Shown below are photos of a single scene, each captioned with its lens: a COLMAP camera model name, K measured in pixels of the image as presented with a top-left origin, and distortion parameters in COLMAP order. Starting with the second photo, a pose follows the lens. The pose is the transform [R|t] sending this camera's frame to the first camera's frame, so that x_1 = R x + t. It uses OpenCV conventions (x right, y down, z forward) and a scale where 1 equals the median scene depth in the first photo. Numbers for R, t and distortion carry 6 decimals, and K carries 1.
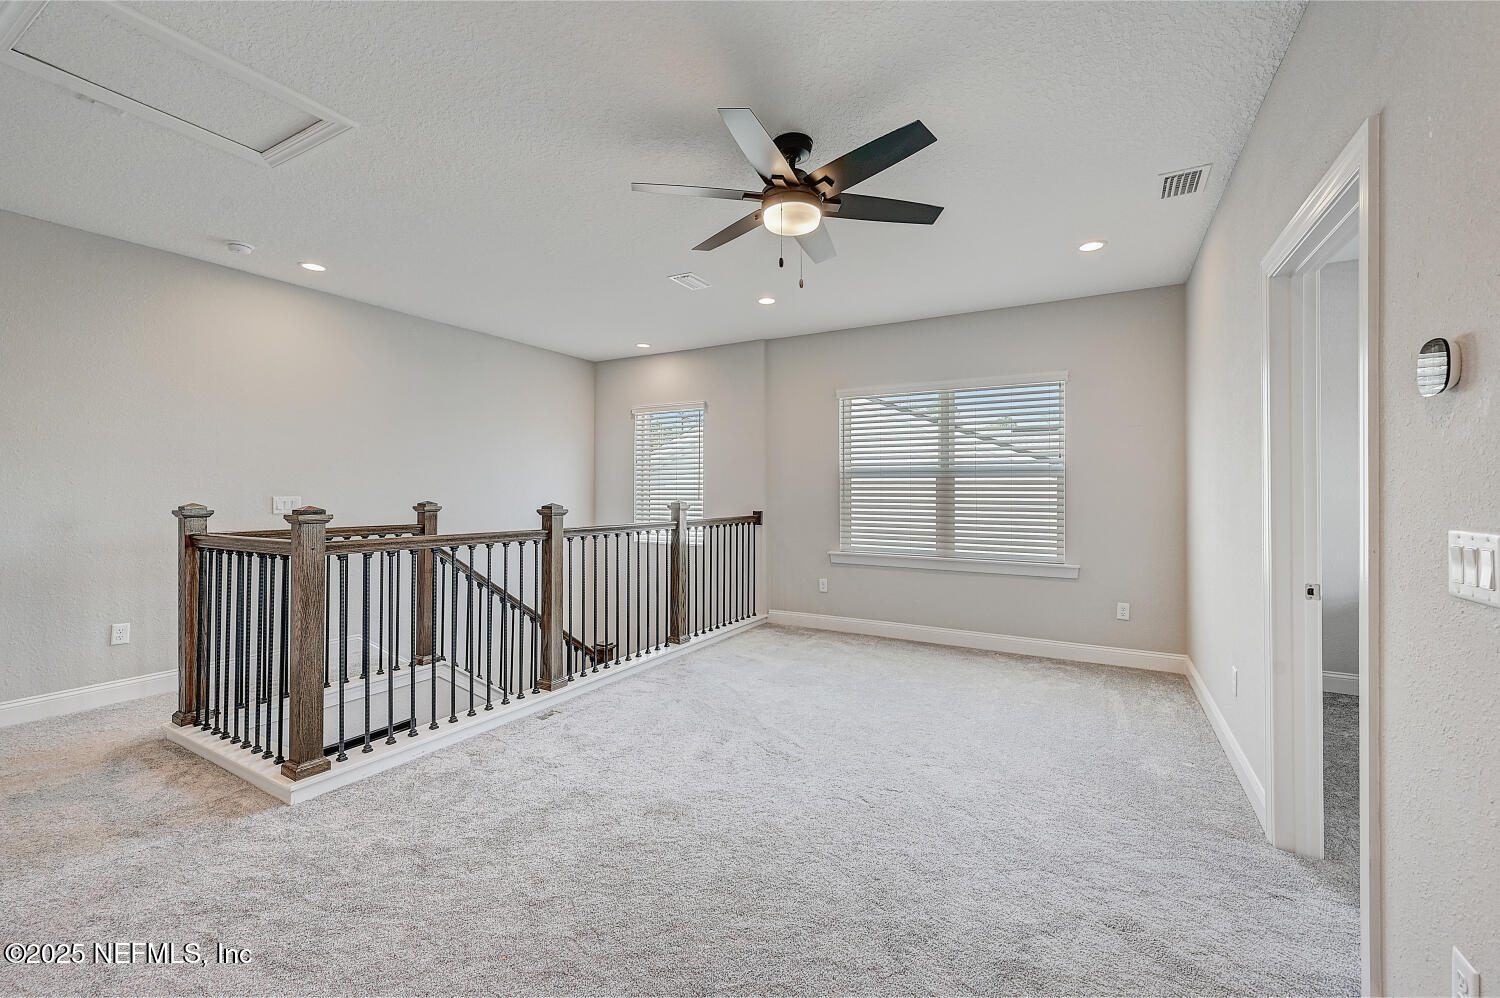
lens RADIAL K [[612.8, 0, 749.2], [0, 612.8, 476.3], [0, 0, 1]] dist [-0.001293, -0.000046]
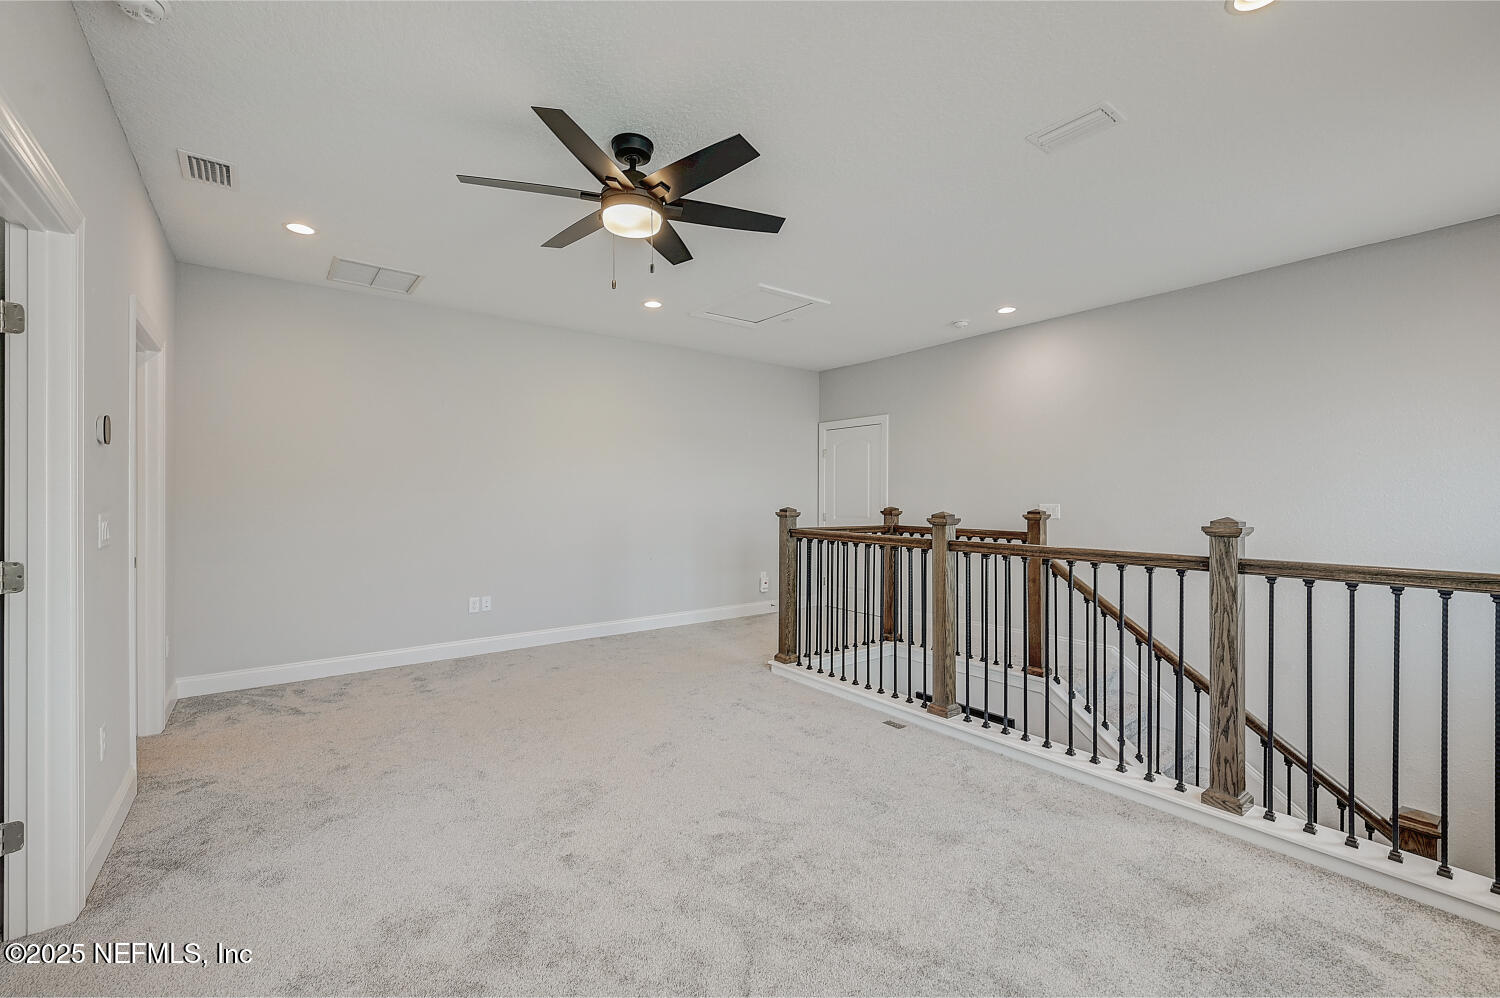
lens RADIAL K [[612.8, 0, 751.4], [0, 612.8, 507.2], [0, 0, 1]] dist [-0.001293, -0.000046]
pose [[-0.385672, 0.004397, -0.922626, 0.568406], [0.018319, 0.999828, -0.002893, 0.033068], [0.922454, -0.018018, -0.385686, 0.997255]]
